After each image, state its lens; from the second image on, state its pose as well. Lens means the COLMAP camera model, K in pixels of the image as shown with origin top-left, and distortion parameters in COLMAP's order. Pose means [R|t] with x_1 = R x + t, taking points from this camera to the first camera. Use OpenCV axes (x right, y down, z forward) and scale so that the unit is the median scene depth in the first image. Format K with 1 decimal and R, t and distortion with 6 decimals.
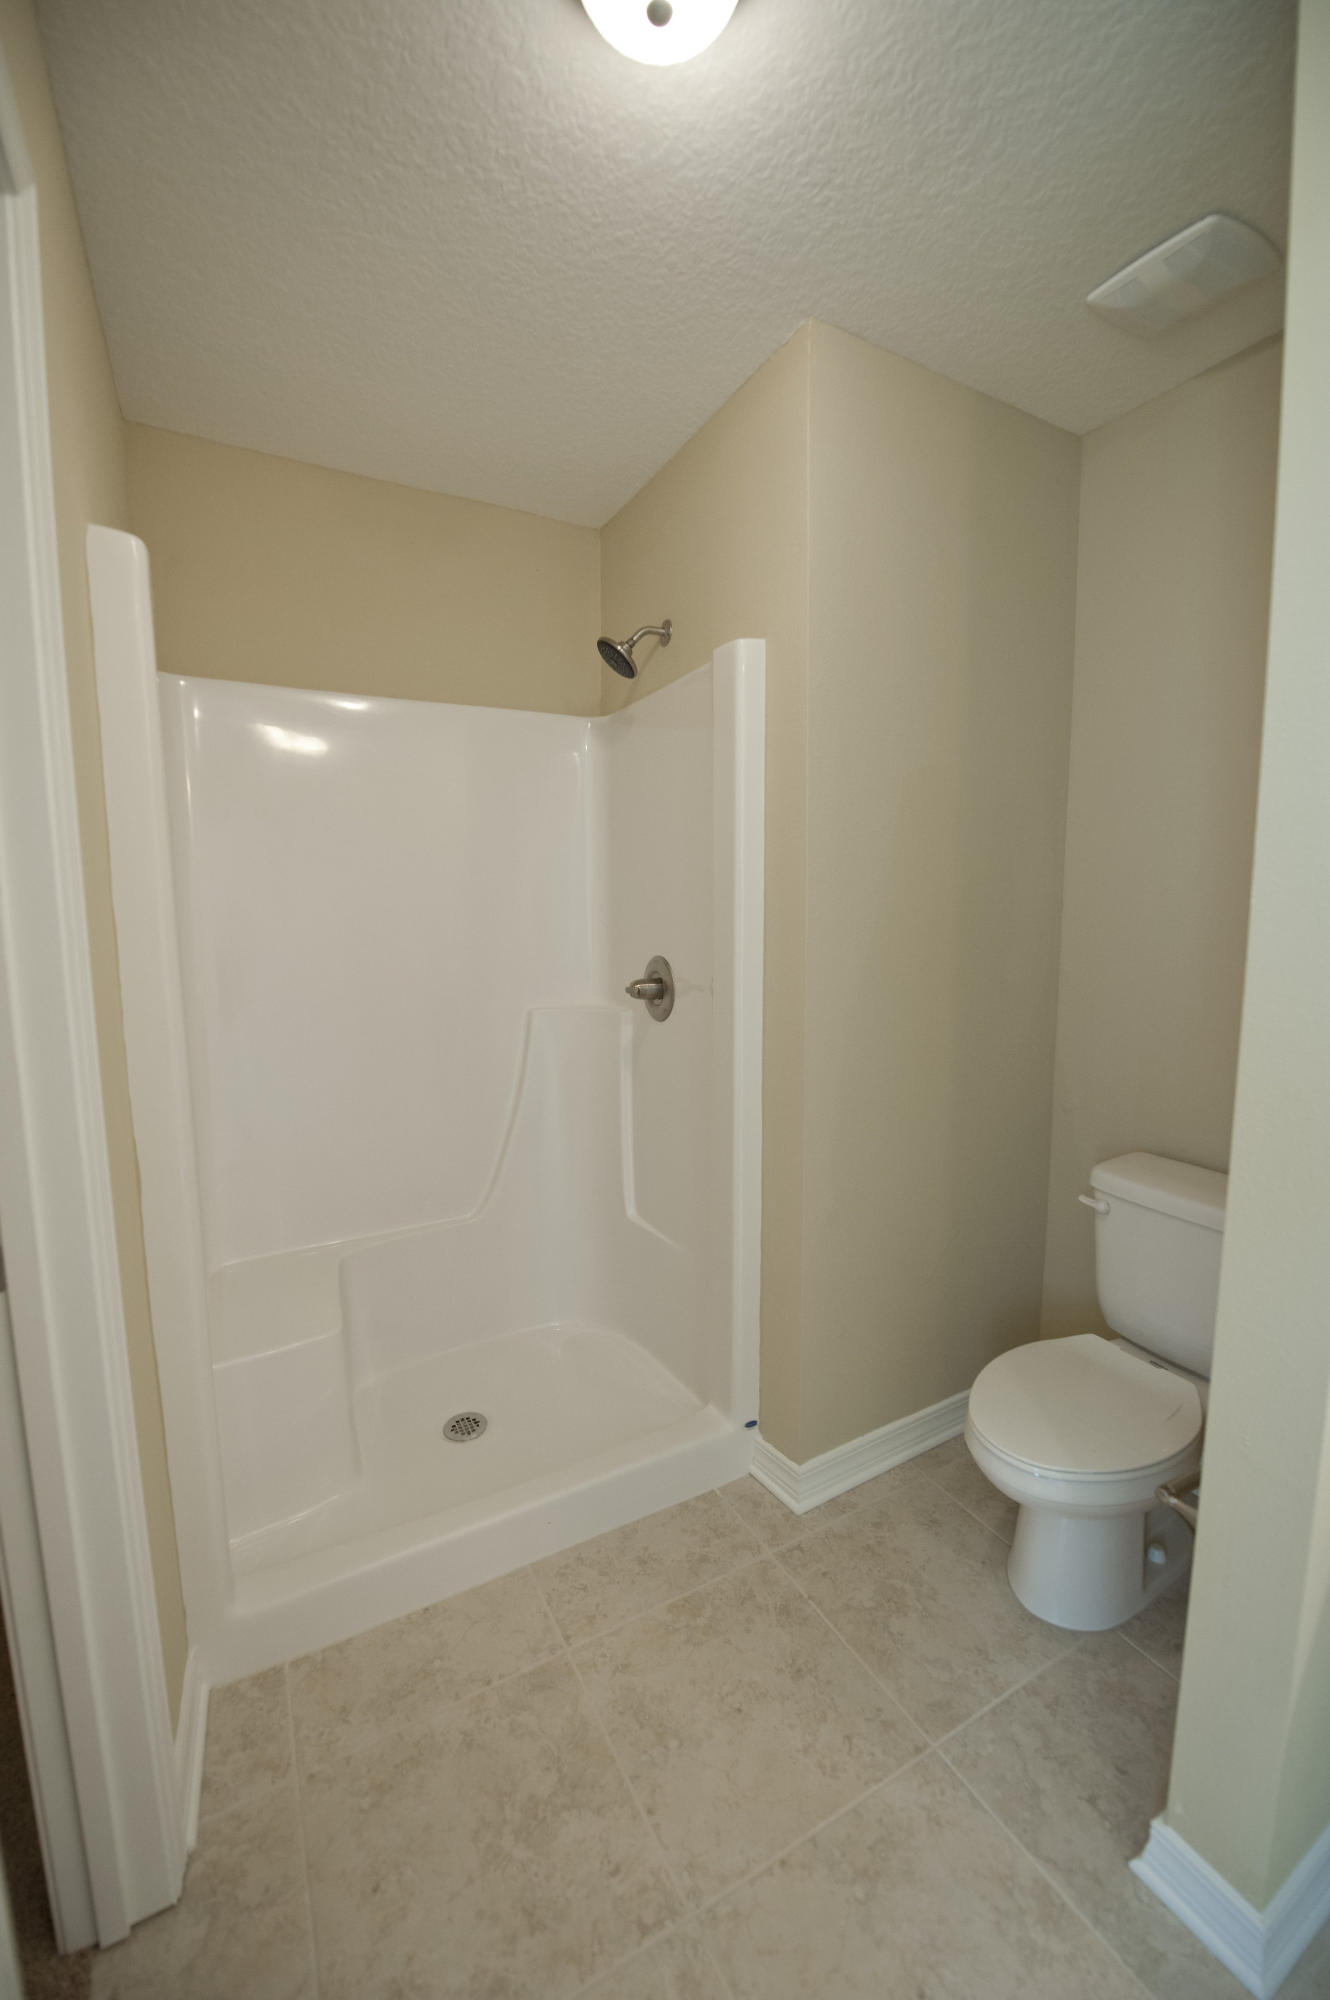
lens RADIAL K [[797.5, 0, 673.6], [0, 797.5, 995.6], [0, 0, 1]] dist [-0.010897, -0.004066]
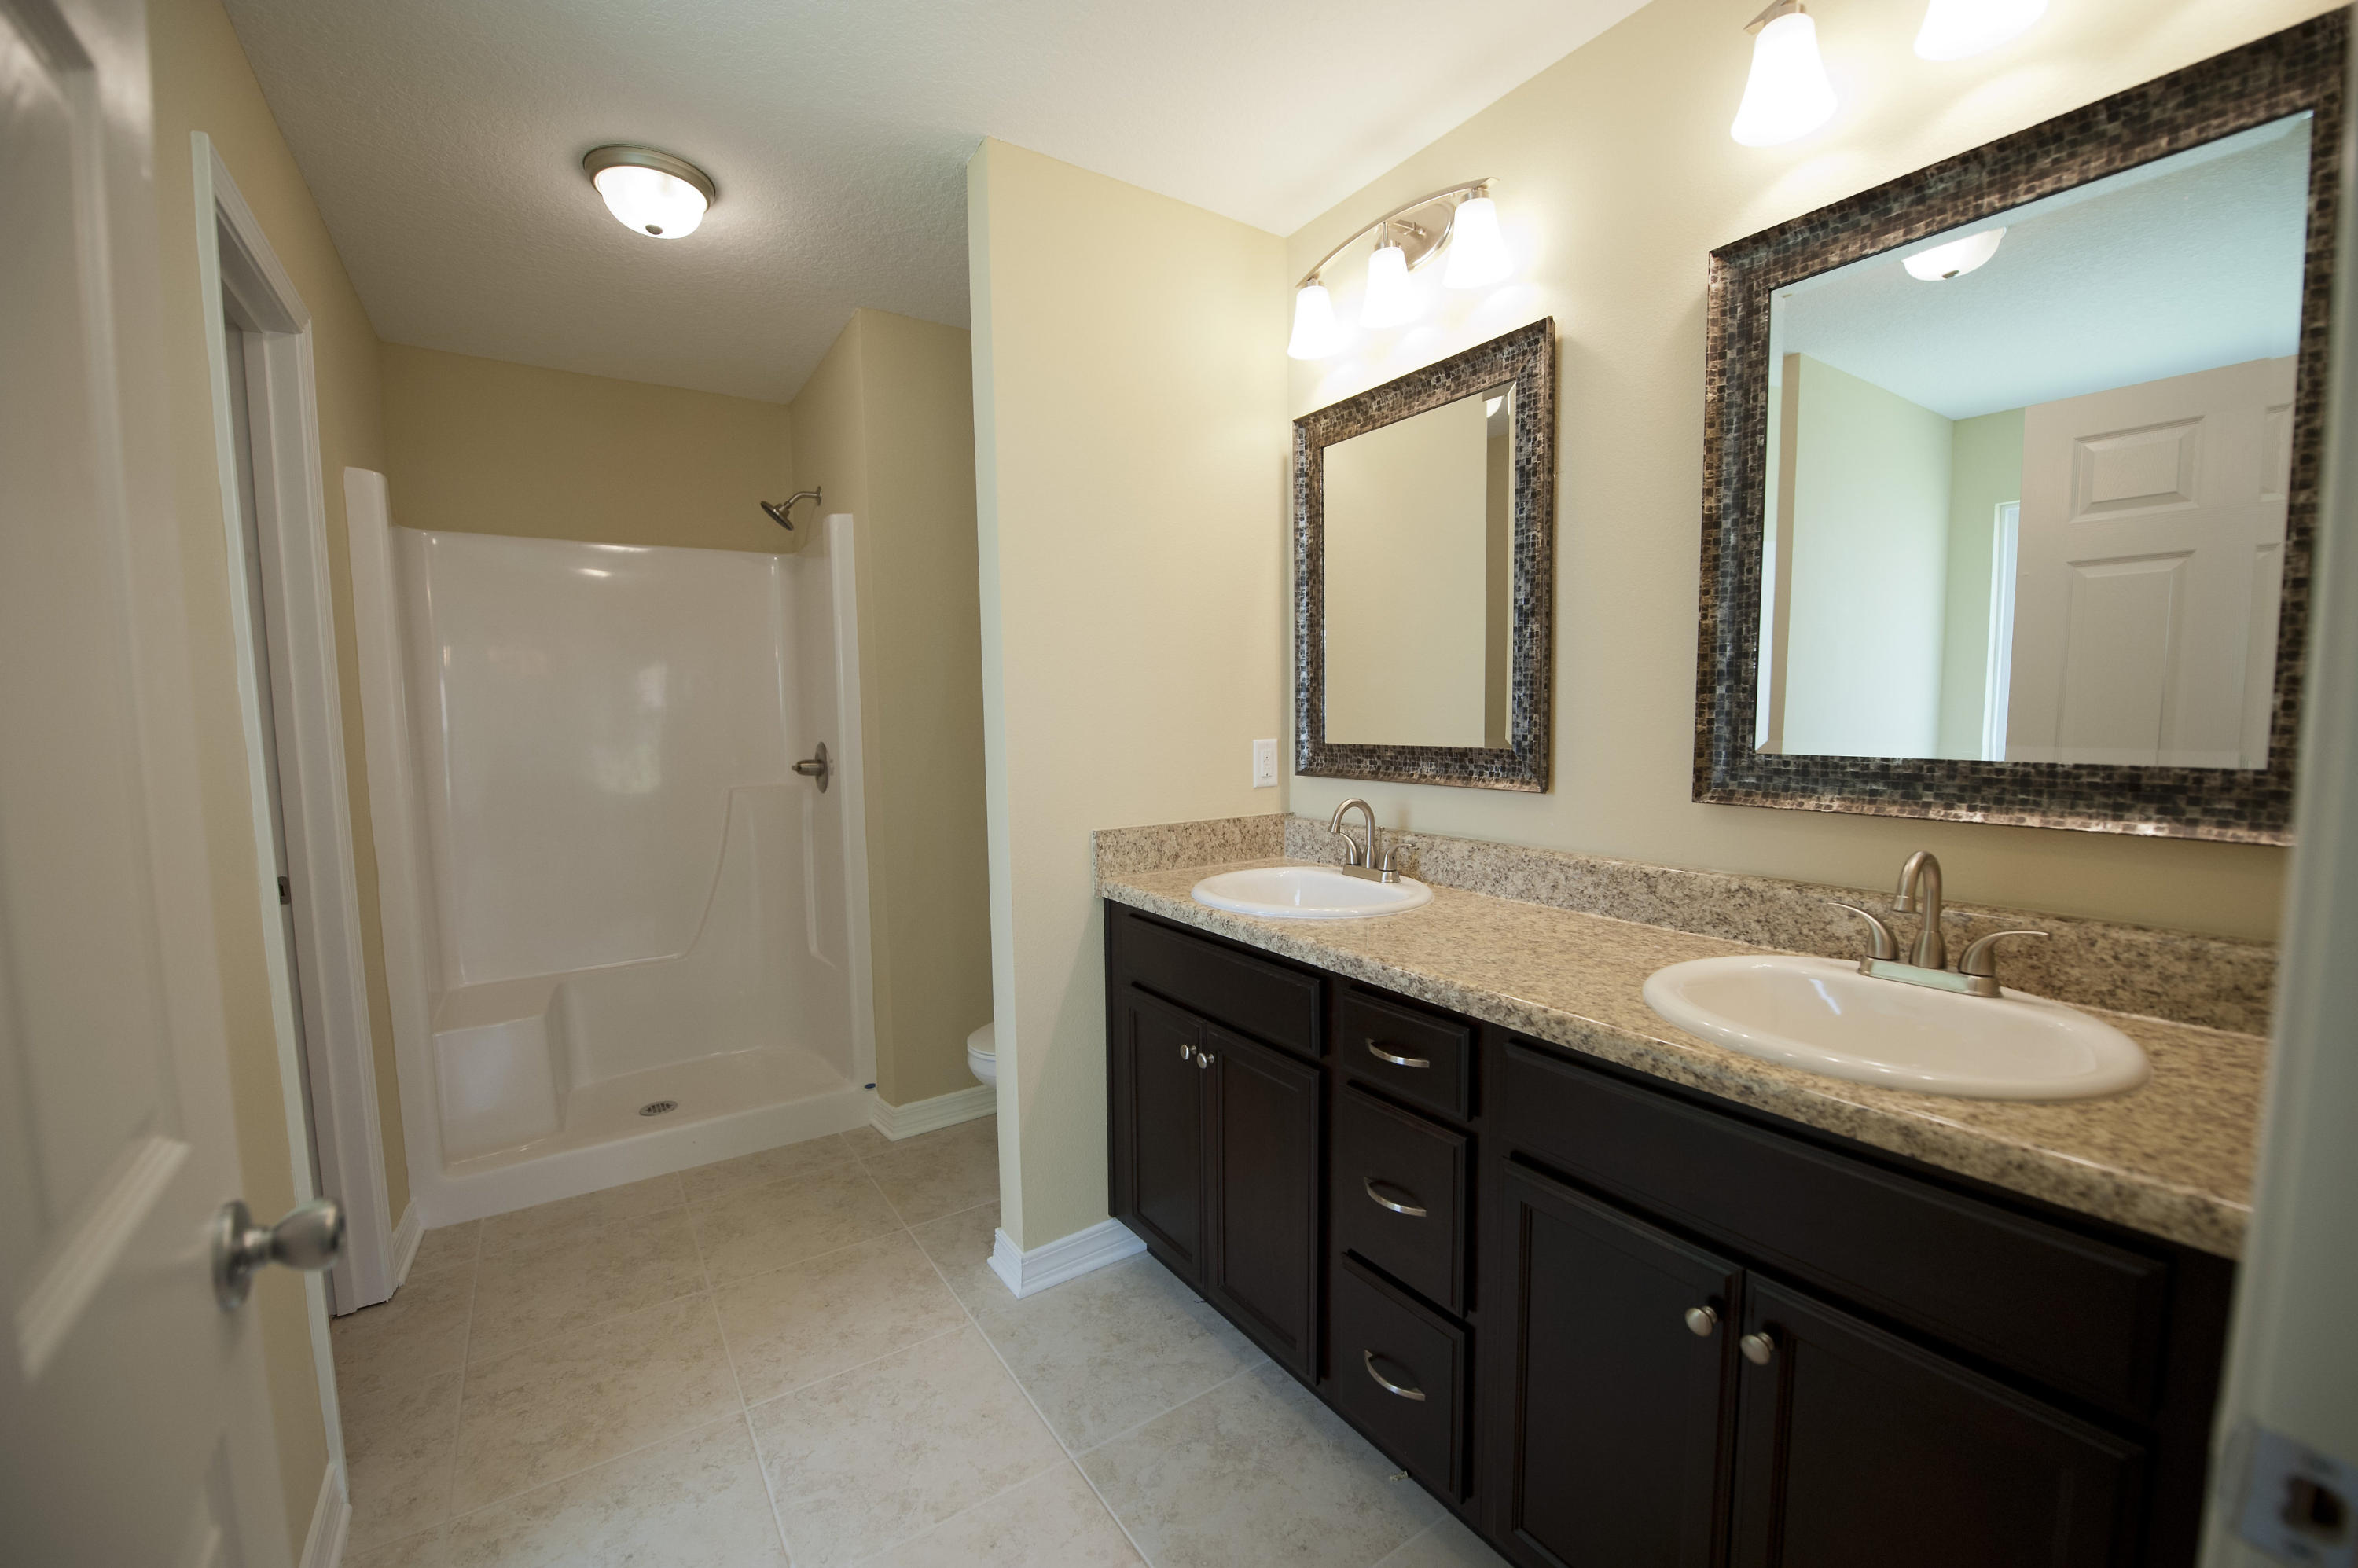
lens RADIAL K [[941.6, 0, 1185.5], [0, 941.6, 796.7], [0, 0, 1]] dist [-0.010736, -0.004247]
pose [[0.996533, -0.013383, 0.082117, 0.576338], [0.016029, 0.999371, -0.031647, 0.126227], [-0.081642, 0.032854, 0.996120, -0.728737]]
